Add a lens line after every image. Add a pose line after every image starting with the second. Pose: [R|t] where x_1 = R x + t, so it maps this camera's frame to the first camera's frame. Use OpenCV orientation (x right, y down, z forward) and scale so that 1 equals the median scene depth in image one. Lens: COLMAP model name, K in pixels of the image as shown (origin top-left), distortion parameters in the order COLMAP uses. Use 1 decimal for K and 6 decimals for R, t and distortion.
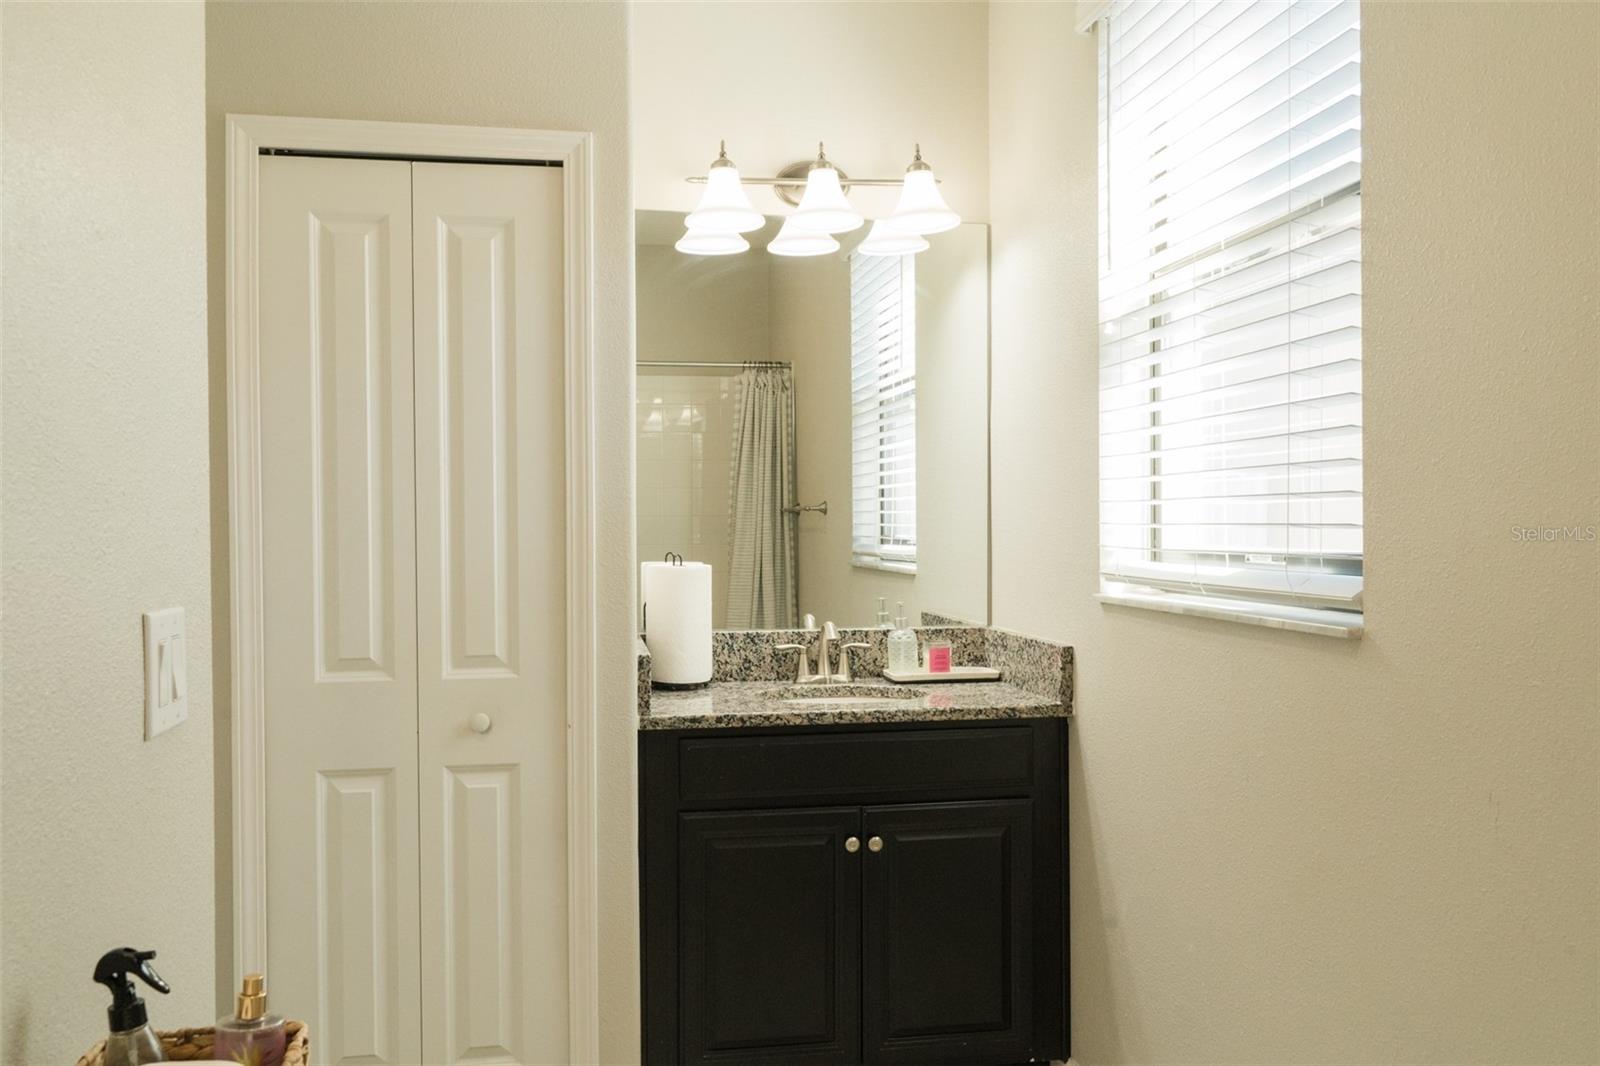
lens RADIAL K [[1289.0, 0, 800.4], [0, 1289.0, 535.6], [0, 0, 1]] dist [-0.003536, -0.003949]
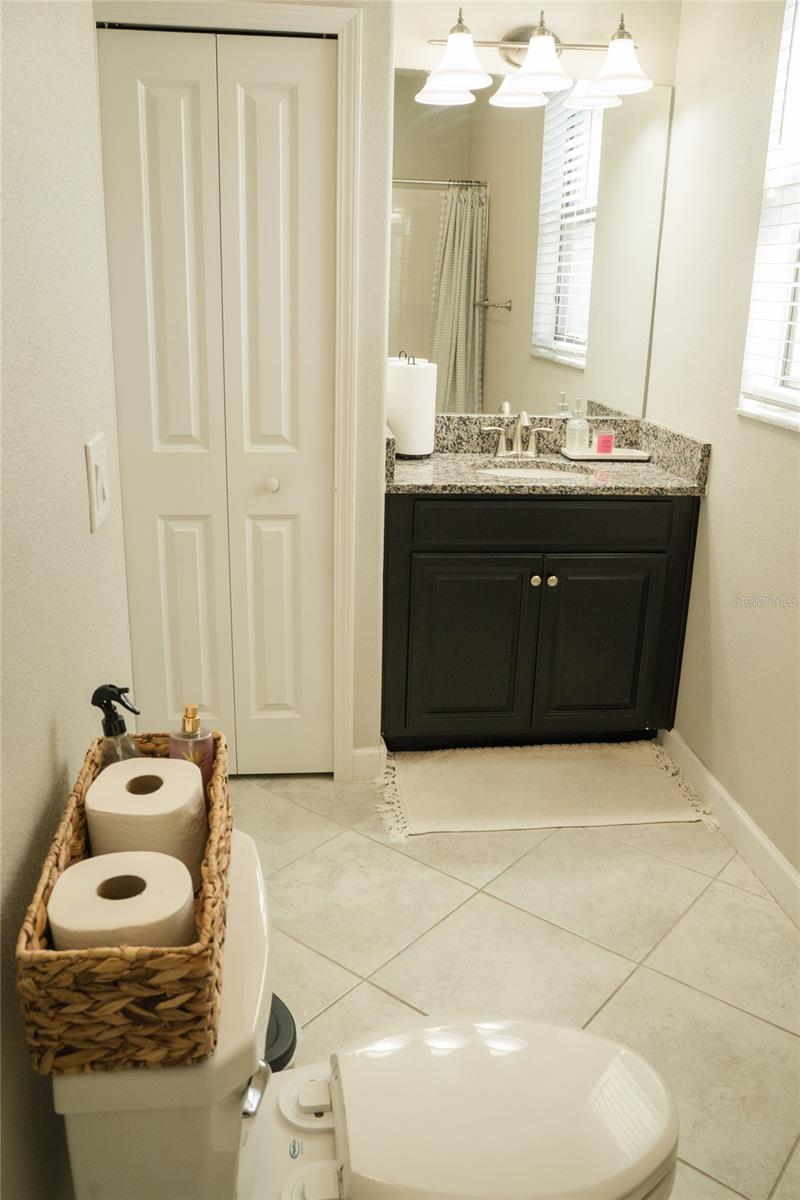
lens RADIAL K [[976.4, 0, 404.2], [0, 976.4, 605.7], [0, 0, 1]] dist [-0.121190, 0.104630]
pose [[0.997617, 0.049525, -0.048039, -0.046816], [-0.032774, 0.952841, 0.301696, -0.043256], [0.060715, -0.299403, 0.952193, -0.010337]]
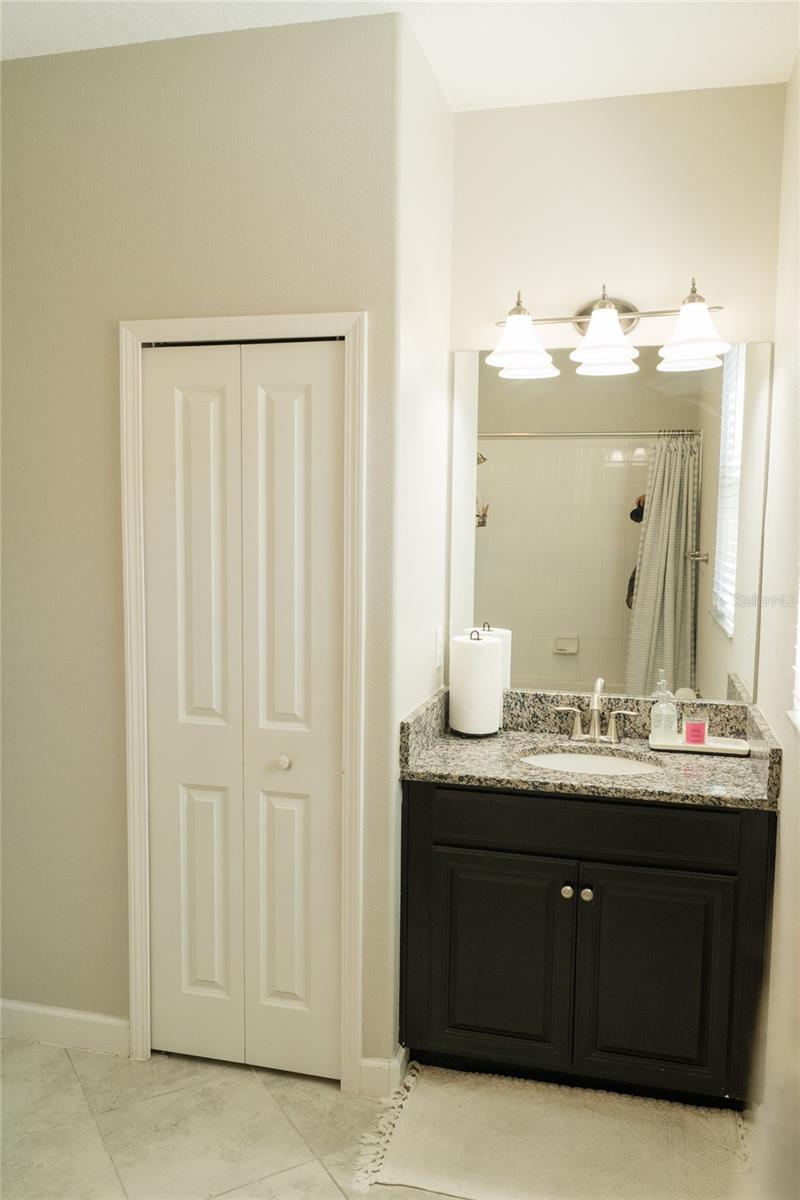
lens RADIAL K [[959.7, 0, 400.0], [0, 959.7, 600.0], [0, 0, 1]] dist [0.003174, -0.003557]
pose [[0.908811, 0.054395, -0.413646, 0.244709], [-0.019506, 0.995920, 0.088110, -0.104930], [0.416751, -0.072007, 0.906164, 0.131438]]
